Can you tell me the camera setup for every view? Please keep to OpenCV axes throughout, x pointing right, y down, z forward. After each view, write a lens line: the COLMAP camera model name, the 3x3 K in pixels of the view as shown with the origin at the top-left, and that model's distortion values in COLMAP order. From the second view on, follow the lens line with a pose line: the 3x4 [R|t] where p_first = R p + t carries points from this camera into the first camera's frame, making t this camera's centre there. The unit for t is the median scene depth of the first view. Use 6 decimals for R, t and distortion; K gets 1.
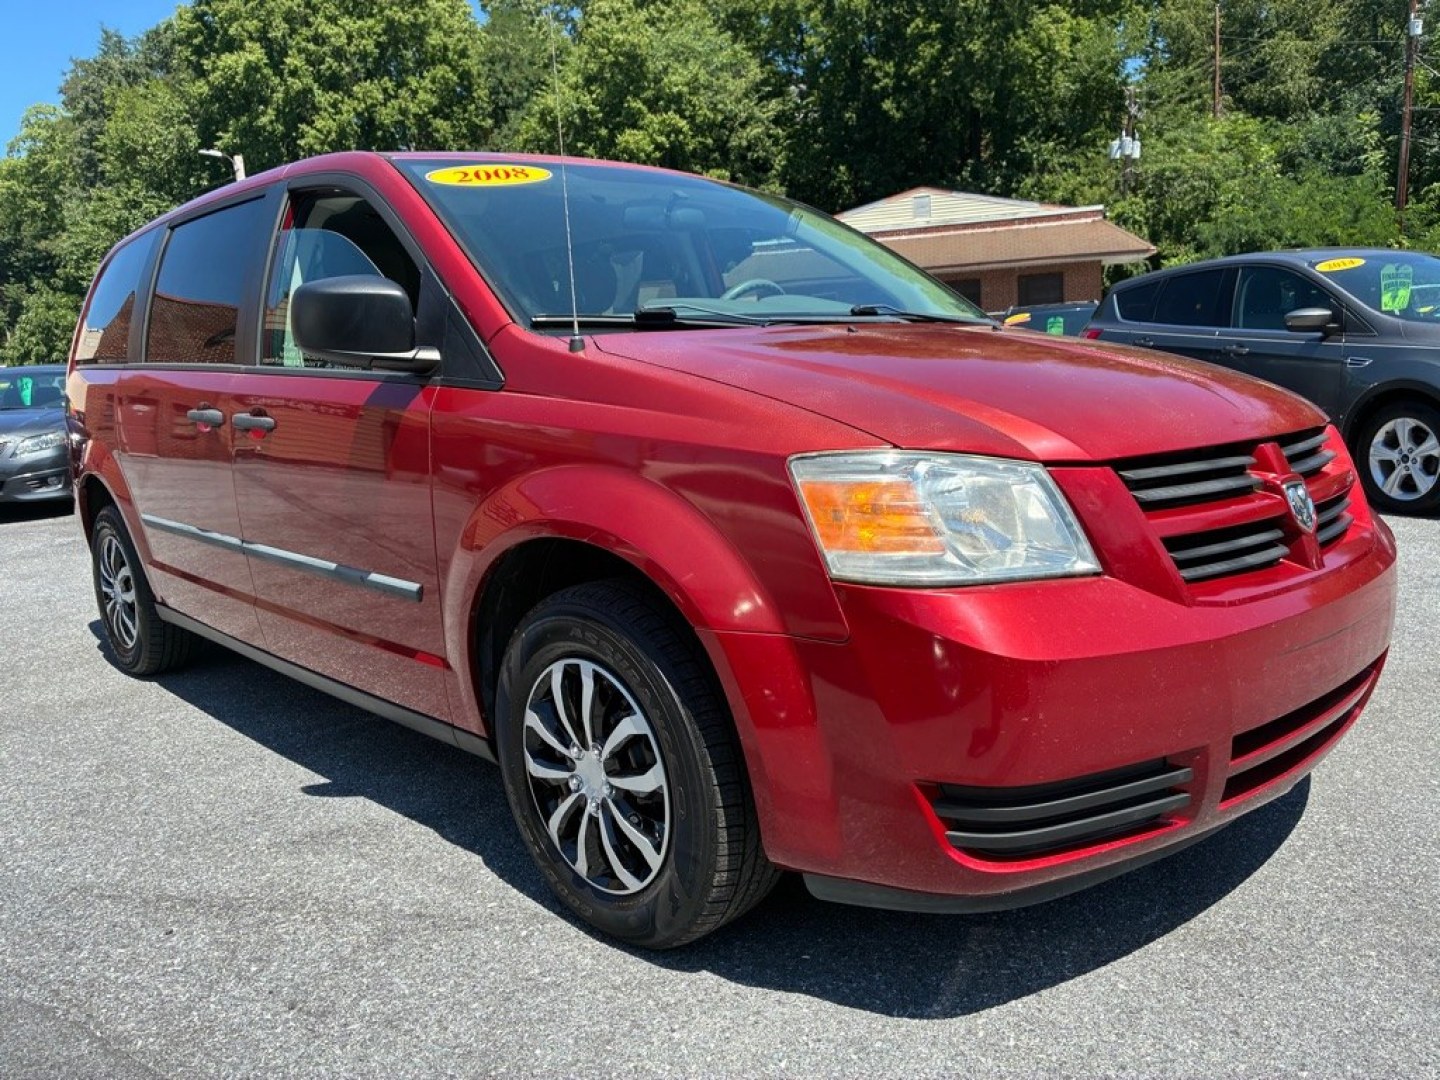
lens RADIAL K [[1139.4, 0, 733.6], [0, 1139.4, 543.8], [0, 0, 1]] dist [0.035089, -0.057368]
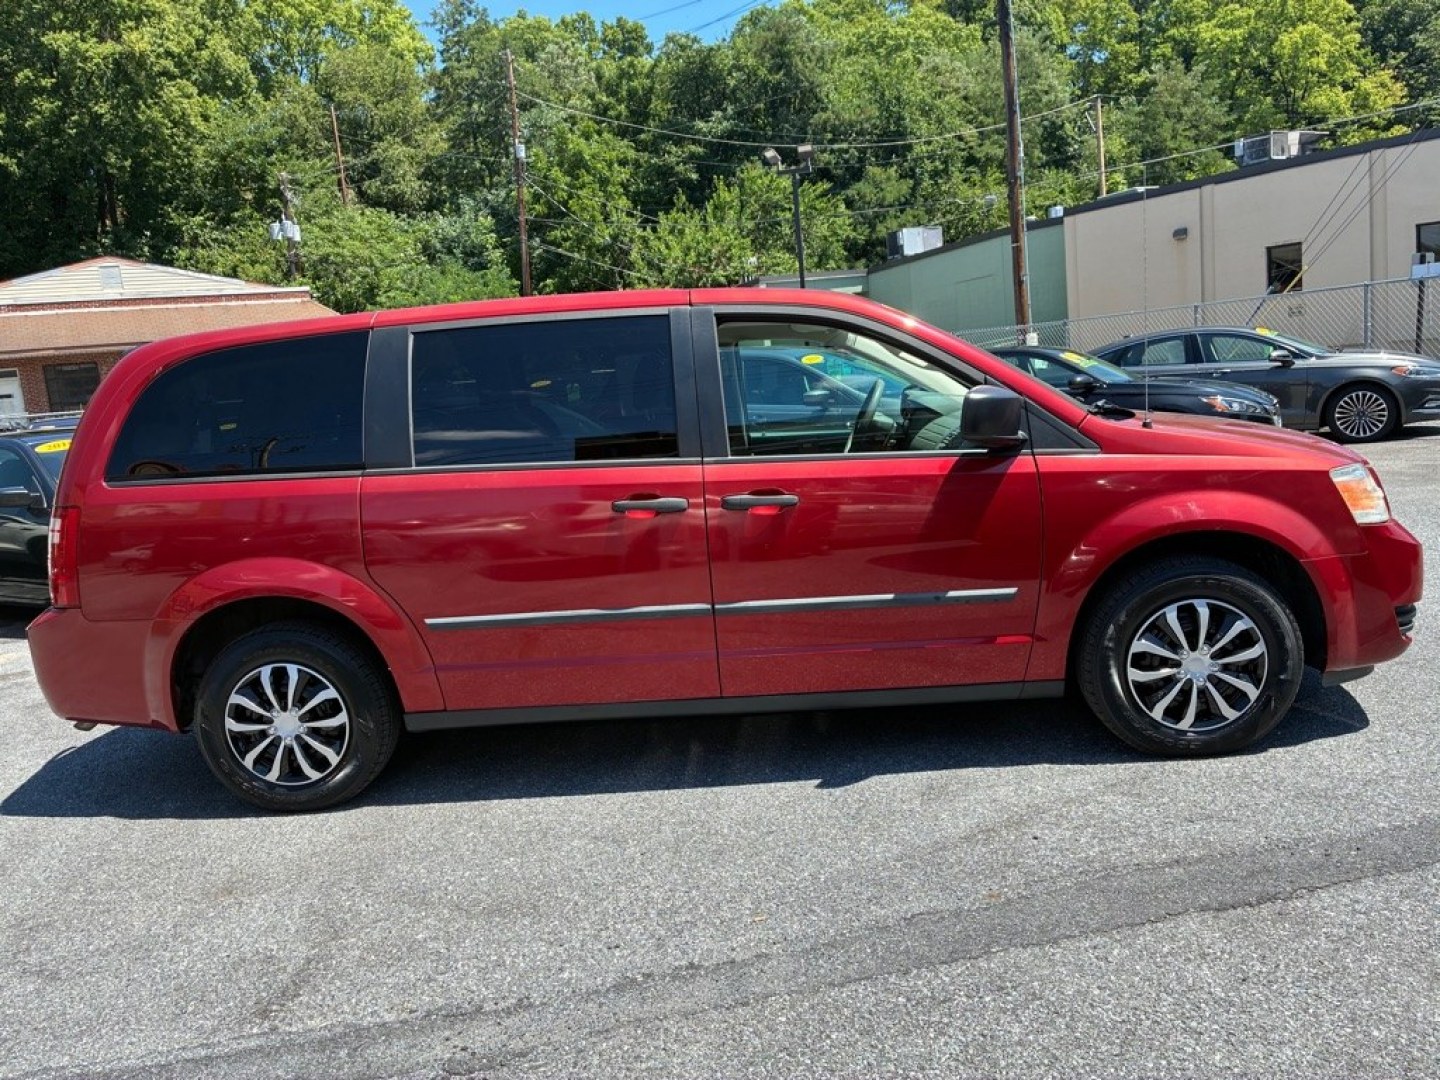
lens RADIAL K [[1139.4, 0, 728.4], [0, 1139.4, 542.2], [0, 0, 1]] dist [0.035089, -0.057368]
pose [[0.714719, -0.104803, 0.691515, -0.129258], [0.148113, 0.988965, -0.003199, -0.006129], [-0.683549, 0.104709, 0.722355, 0.013643]]
